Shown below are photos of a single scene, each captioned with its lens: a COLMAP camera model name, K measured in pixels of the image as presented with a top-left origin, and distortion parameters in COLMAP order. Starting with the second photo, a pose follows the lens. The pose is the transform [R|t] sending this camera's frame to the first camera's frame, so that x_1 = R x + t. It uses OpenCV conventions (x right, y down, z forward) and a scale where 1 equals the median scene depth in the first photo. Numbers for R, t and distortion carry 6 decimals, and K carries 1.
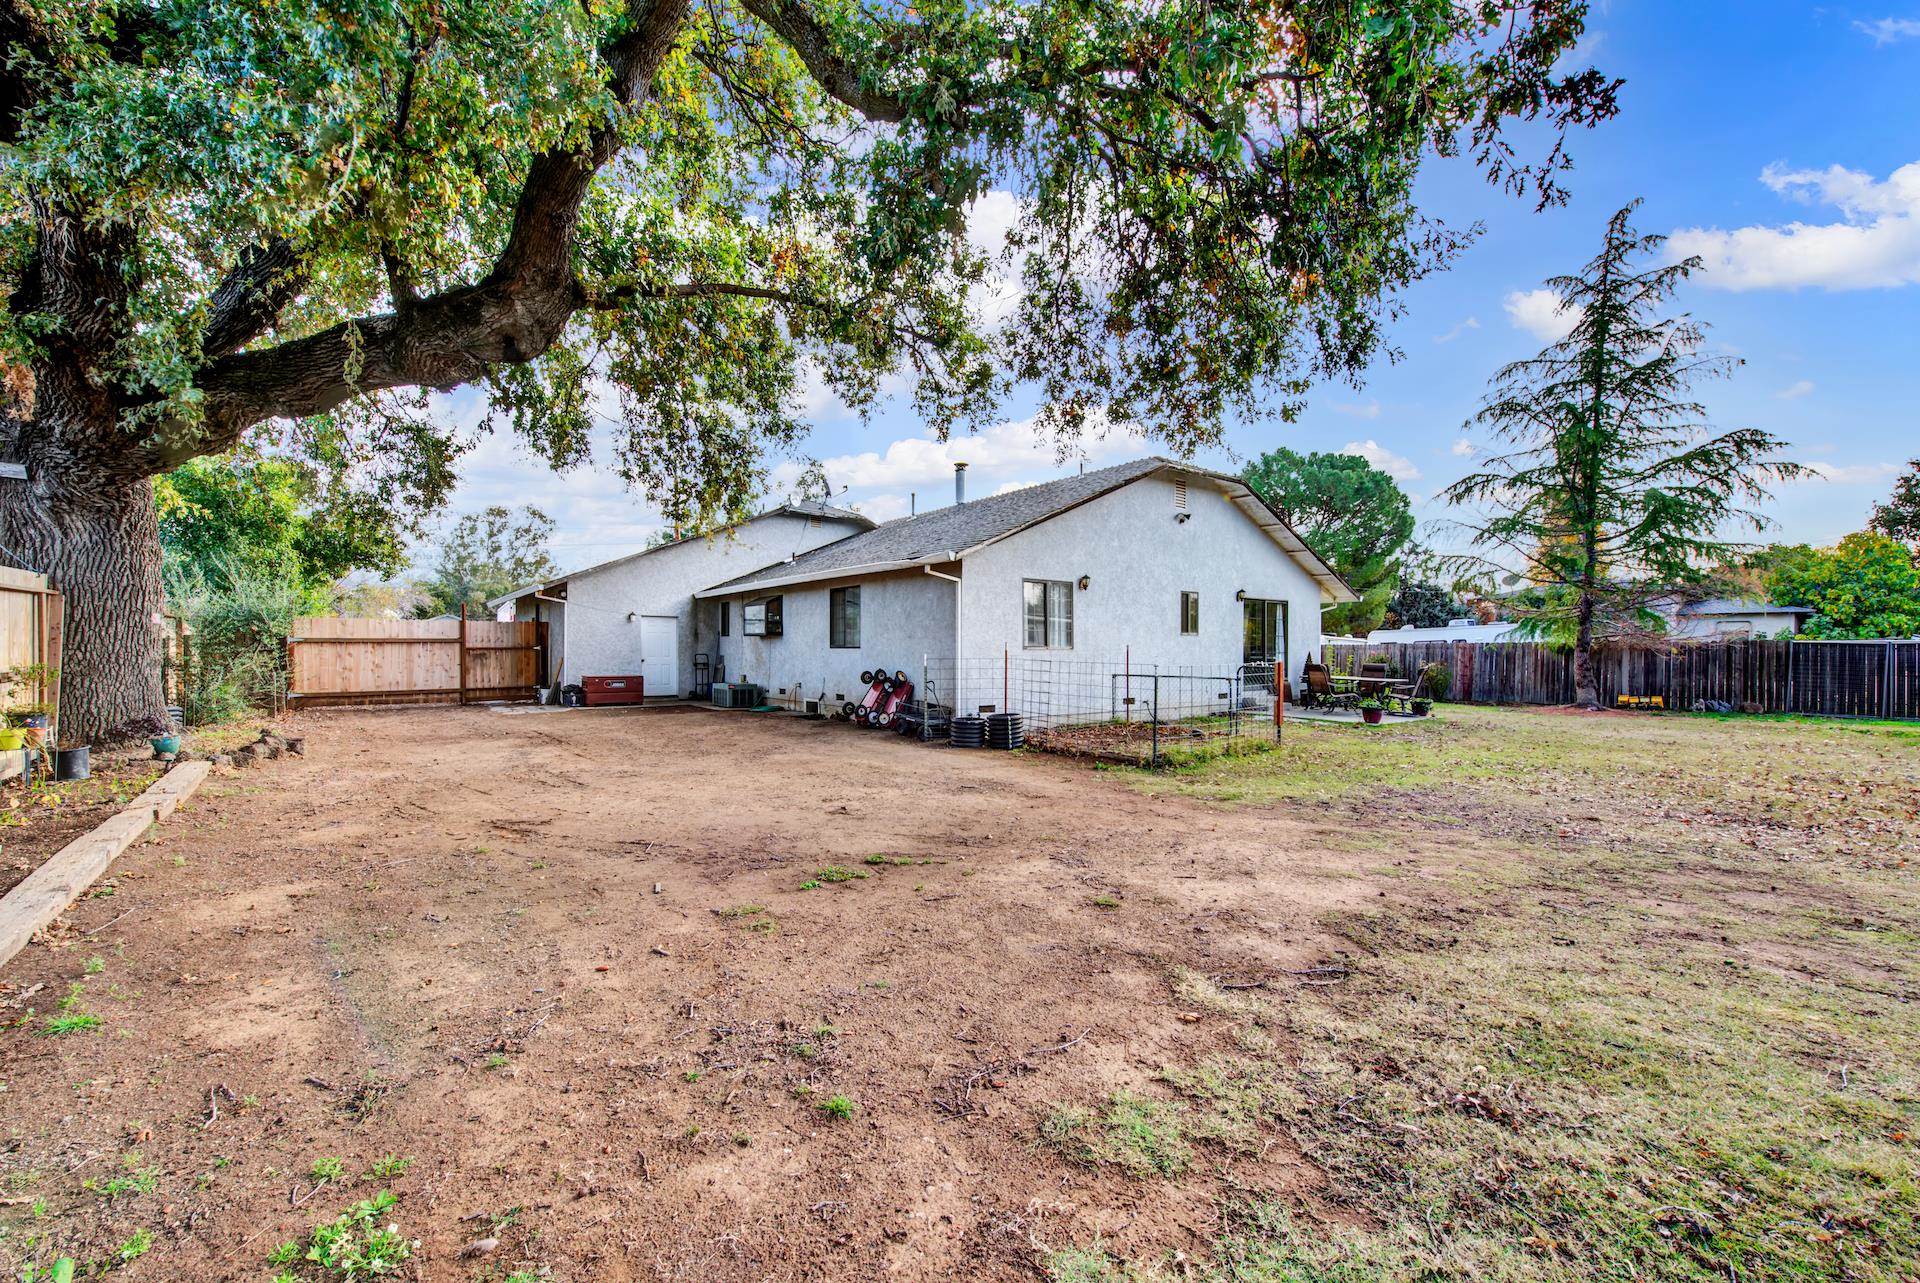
lens RADIAL K [[760.7, 0, 956.7], [0, 760.7, 640.1], [0, 0, 1]] dist [0.001136, -0.000346]
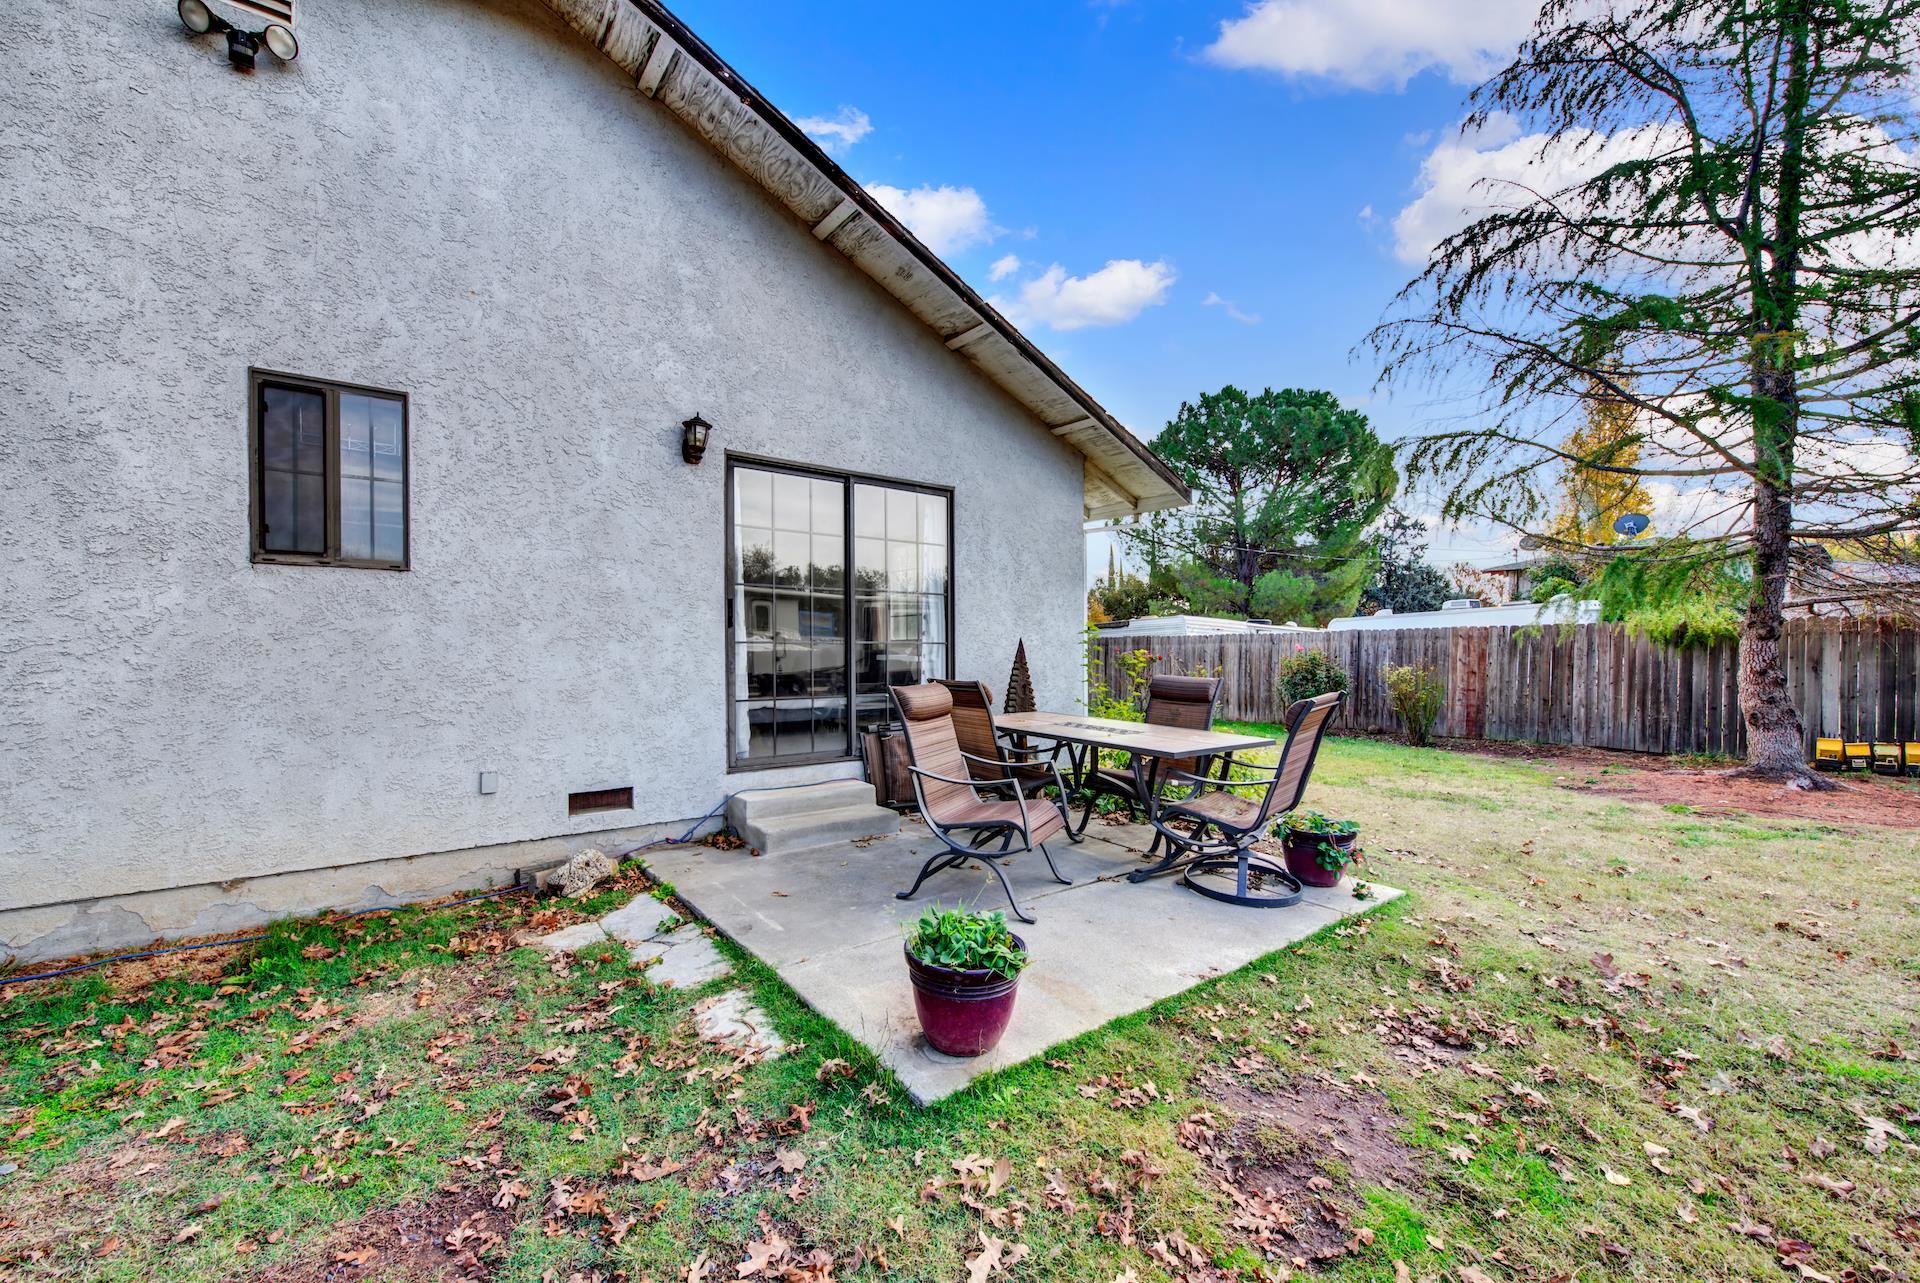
lens RADIAL K [[760.7, 0, 964.3], [0, 760.7, 641.4], [0, 0, 1]] dist [0.001136, -0.000346]
pose [[0.999917, -0.007863, 0.010225, 0.224327], [0.007856, 0.999969, 0.000686, 0.007184], [-0.010230, -0.000605, 0.999947, 0.342013]]
